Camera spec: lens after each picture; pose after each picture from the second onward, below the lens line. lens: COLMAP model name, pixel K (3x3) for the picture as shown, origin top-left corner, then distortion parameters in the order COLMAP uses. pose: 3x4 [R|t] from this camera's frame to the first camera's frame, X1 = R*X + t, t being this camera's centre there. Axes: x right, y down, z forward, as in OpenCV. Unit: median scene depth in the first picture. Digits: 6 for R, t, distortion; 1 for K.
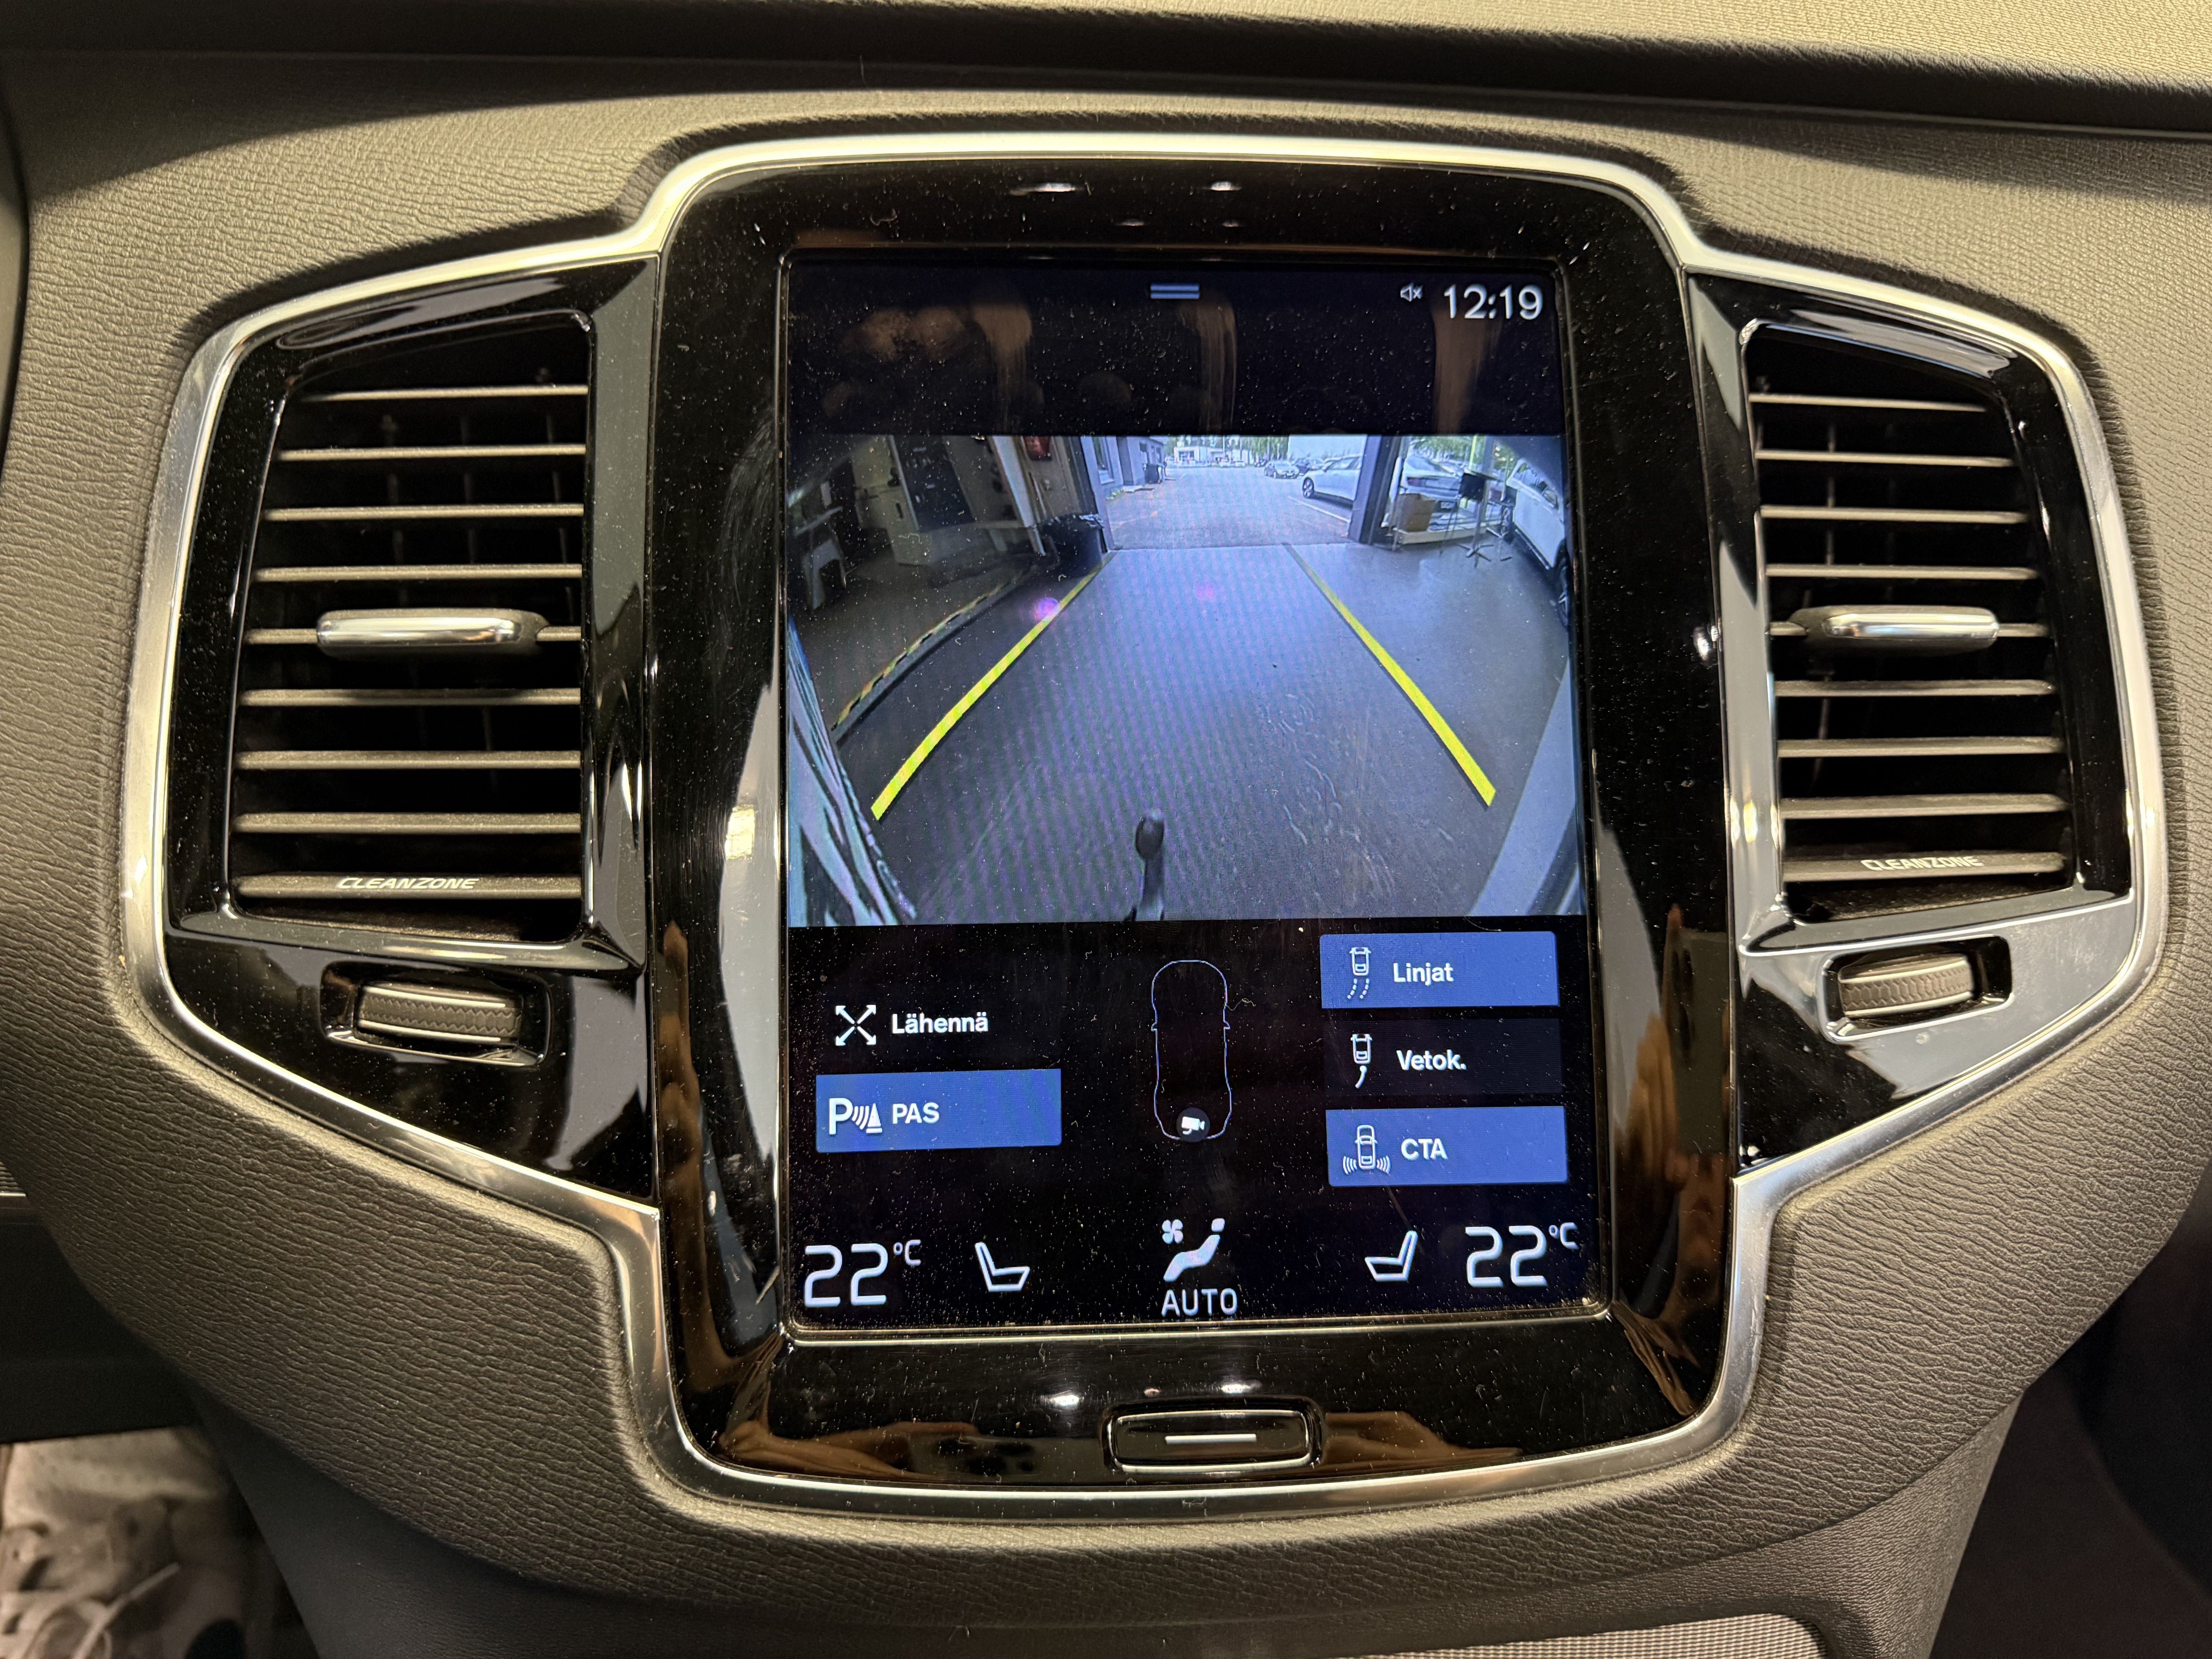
lens RADIAL K [[1599.9, 0, 1085.4], [0, 1599.9, 840.9], [0, 0, 1]] dist [0.012102, -0.031421]
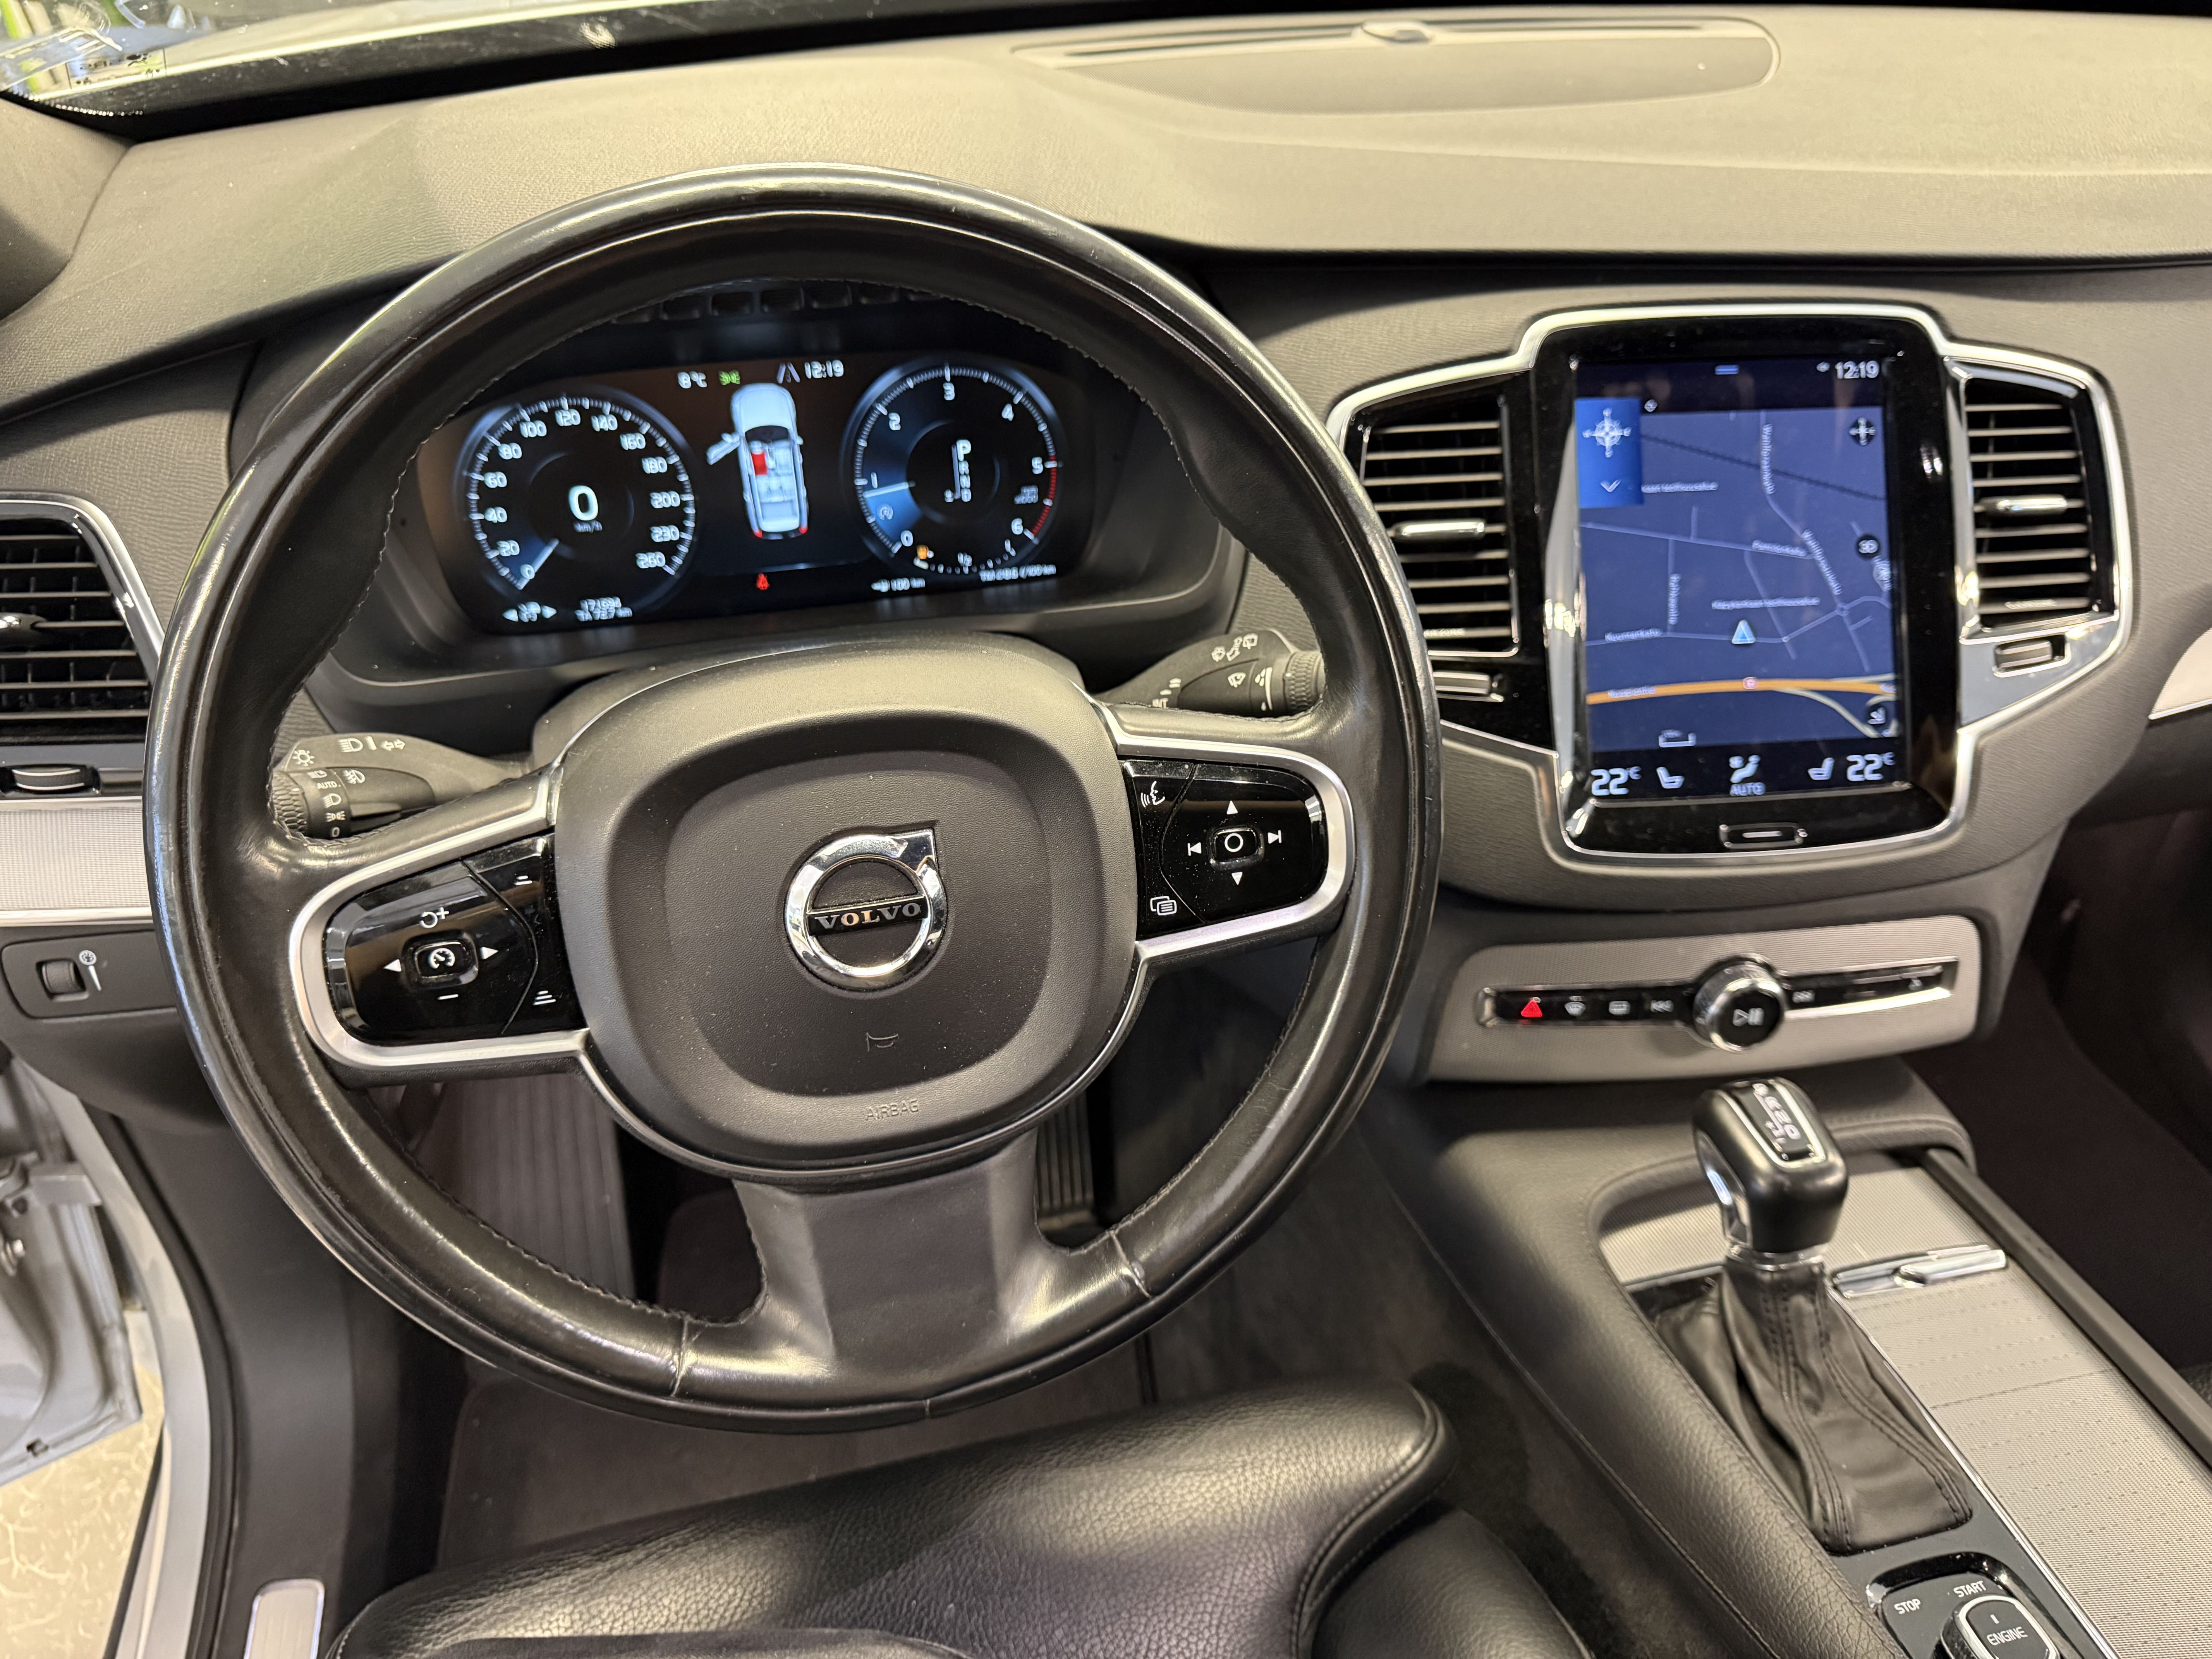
lens RADIAL K [[1577.1, 0, 1106.0], [0, 1577.1, 829.5], [0, 0, 1]] dist [0.031745, -0.056558]
pose [[0.998898, -0.038084, 0.027435, -1.002518], [0.034574, 0.992330, 0.118686, 0.021376], [-0.031745, -0.117607, 0.992553, -1.438797]]
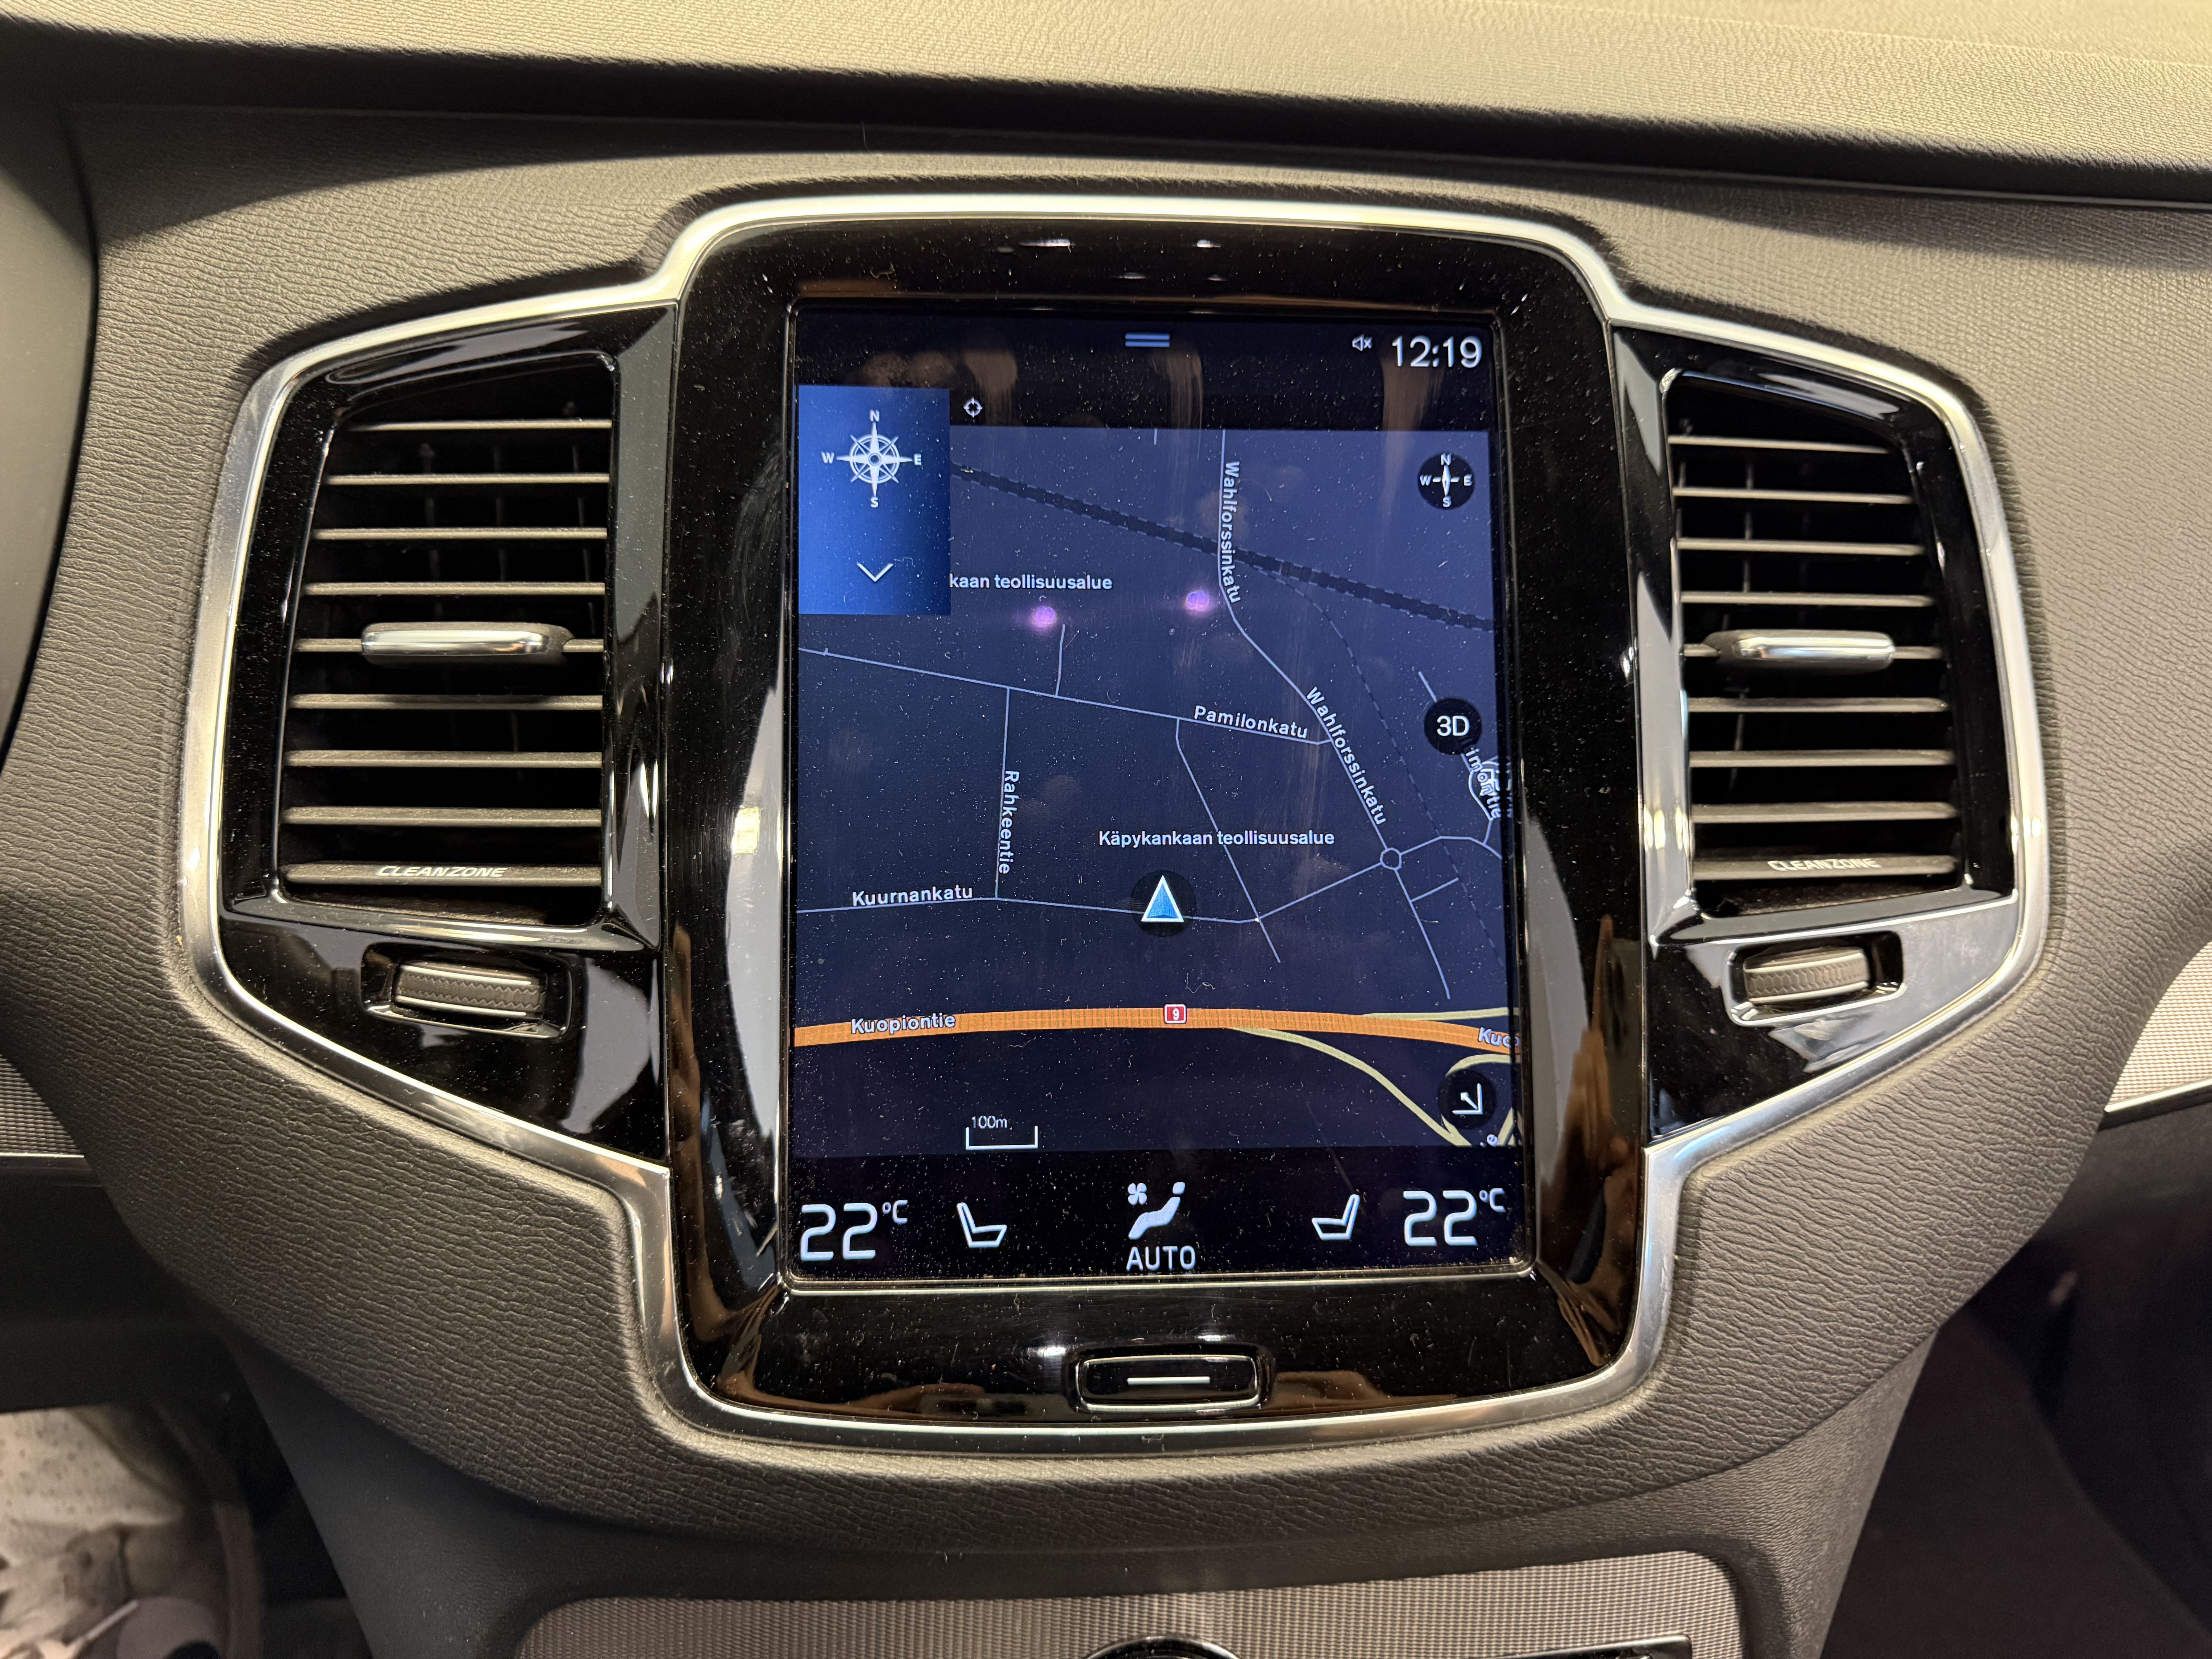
lens RADIAL K [[1577.1, 0, 1106.0], [0, 1577.1, 829.5], [0, 0, 1]] dist [0.031745, -0.056558]
pose [[0.999940, 0.007894, 0.007658, 0.022697], [-0.007826, 0.999930, -0.008872, 0.003635], [-0.007727, 0.008811, 0.999931, -0.086702]]
